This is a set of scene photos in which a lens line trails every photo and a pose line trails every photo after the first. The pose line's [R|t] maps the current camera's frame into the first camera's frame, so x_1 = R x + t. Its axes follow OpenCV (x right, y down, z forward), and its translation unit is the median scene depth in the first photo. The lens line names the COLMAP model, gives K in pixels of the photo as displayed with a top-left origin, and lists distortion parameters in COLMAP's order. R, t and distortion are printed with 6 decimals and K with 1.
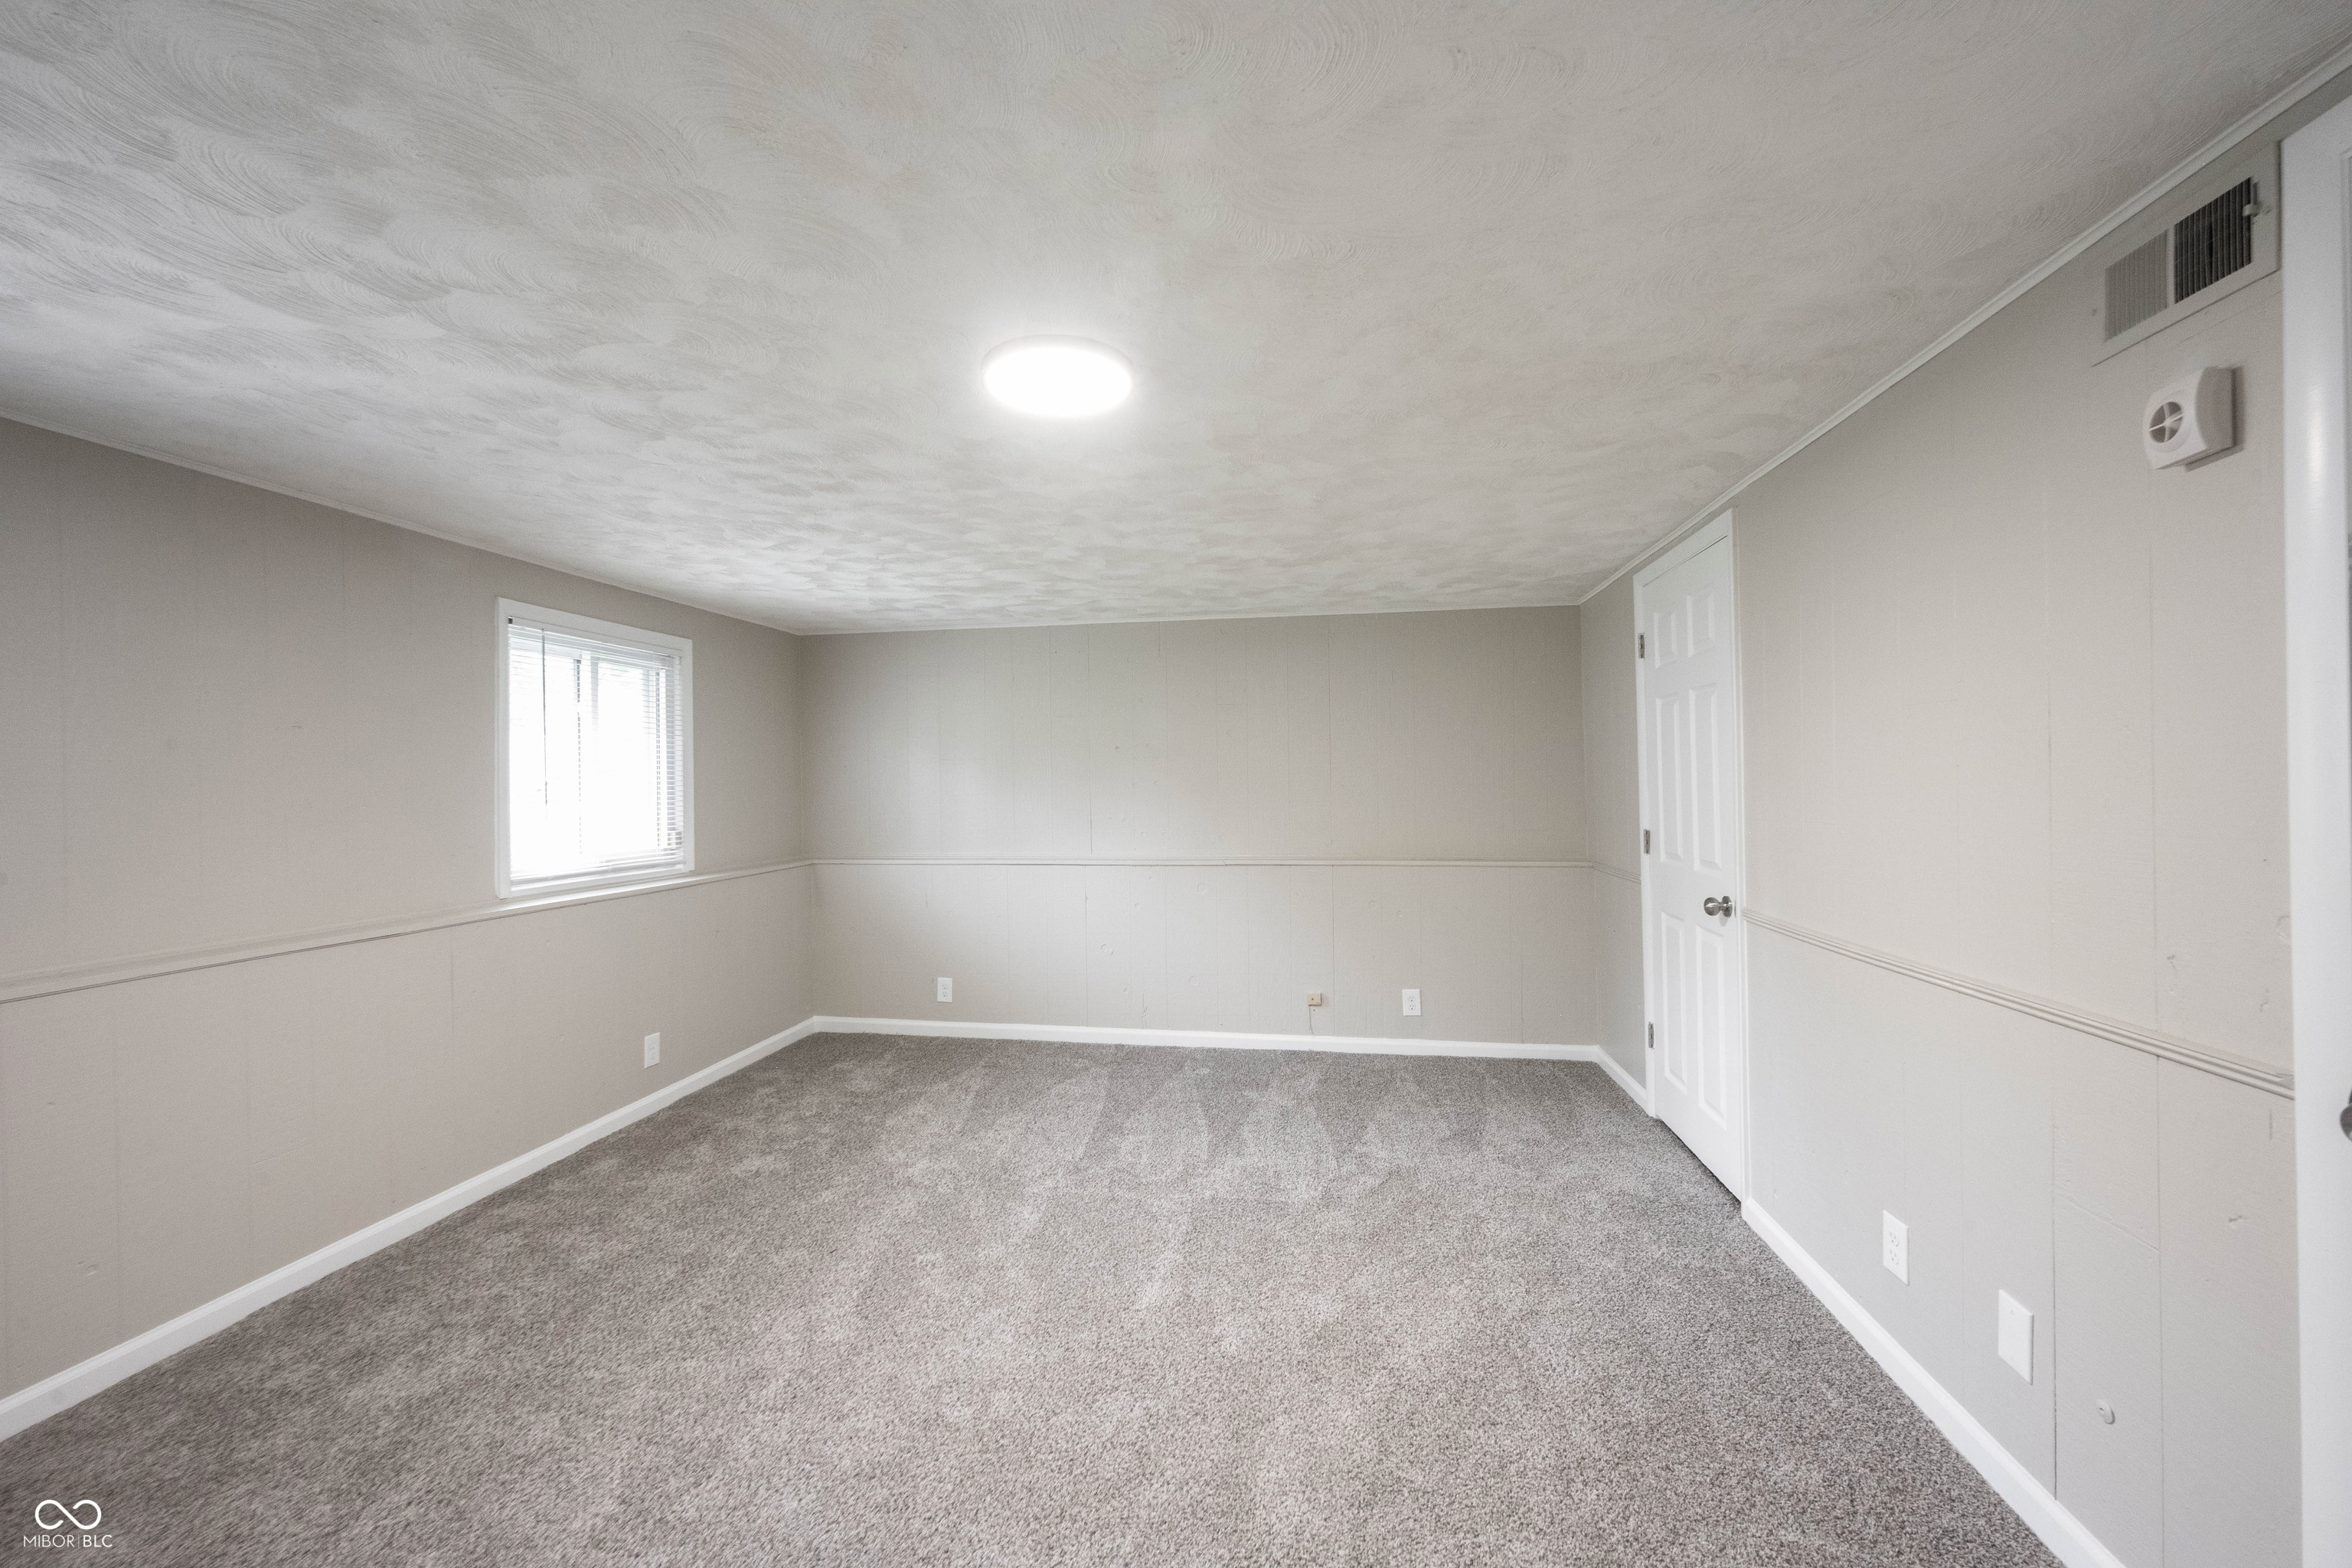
lens RADIAL K [[931.5, 0, 1162.5], [0, 931.5, 780.0], [0, 0, 1]] dist [-0.000056, -0.000064]
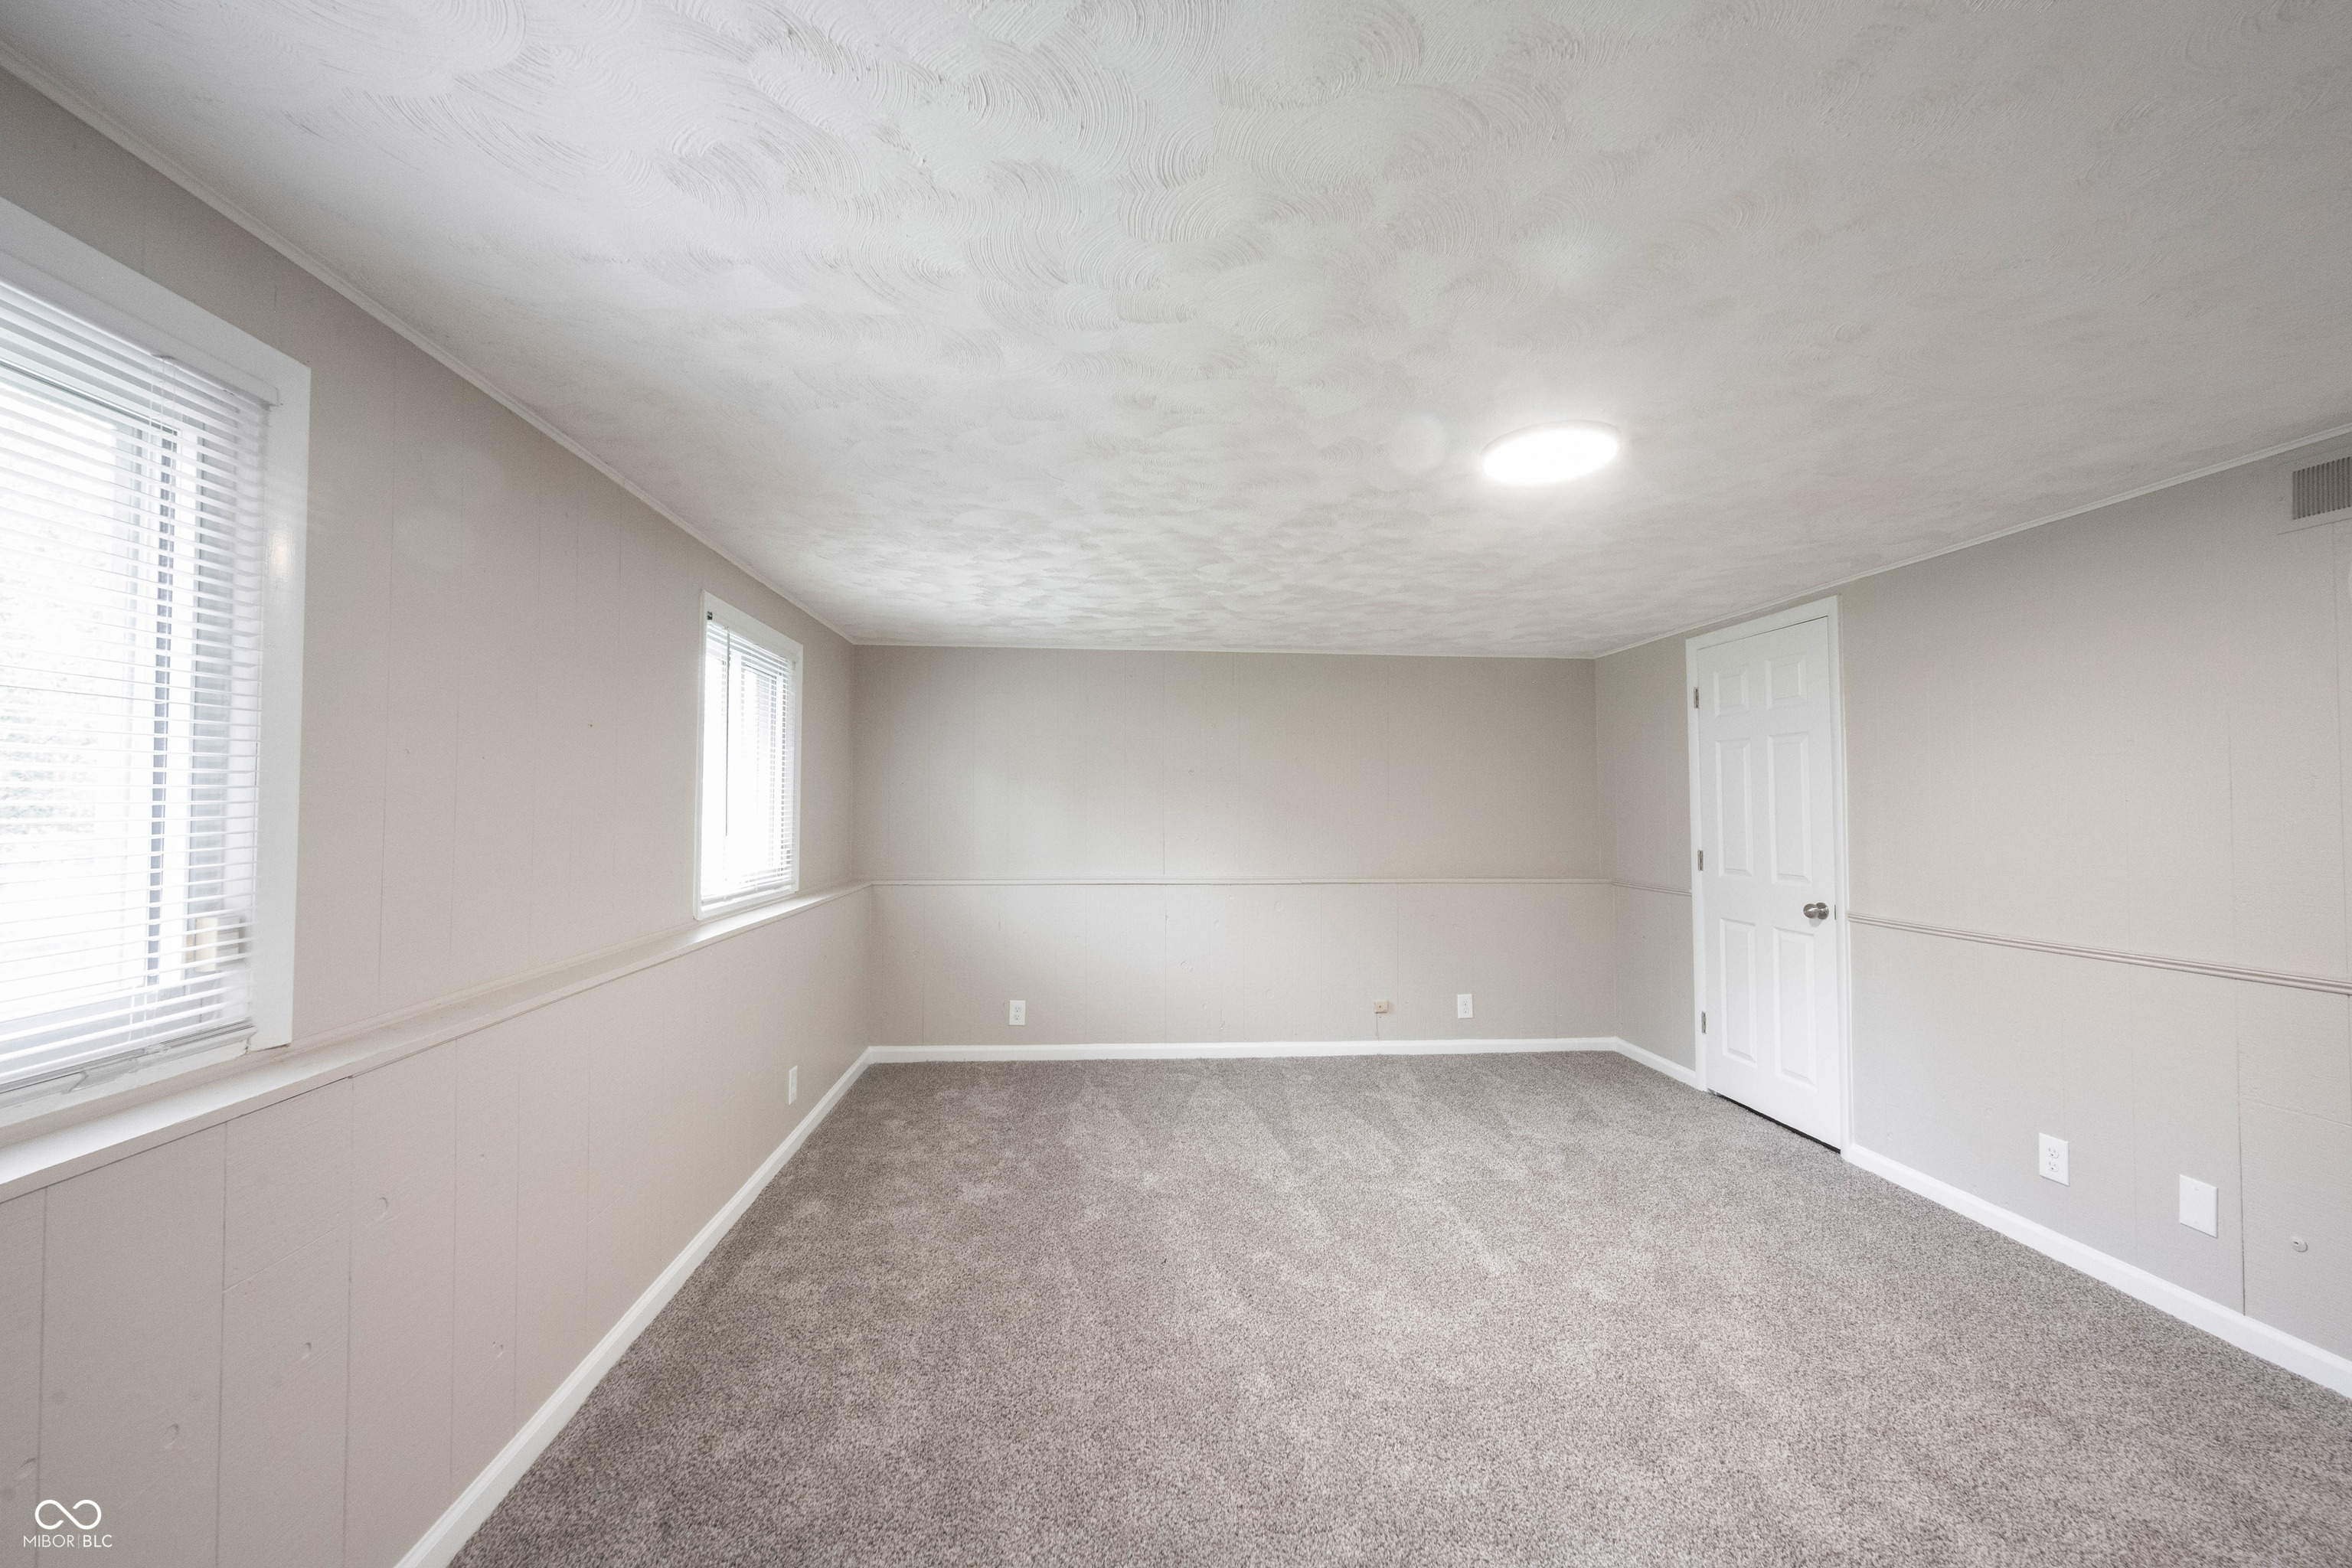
lens RADIAL K [[931.5, 0, 1176.0], [0, 931.5, 782.1], [0, 0, 1]] dist [-0.000056, -0.000064]
pose [[0.968514, 0.022293, 0.247958, -0.477162], [-0.016019, 0.999499, -0.027291, 0.009436], [-0.248442, 0.022459, 0.968386, 0.002054]]
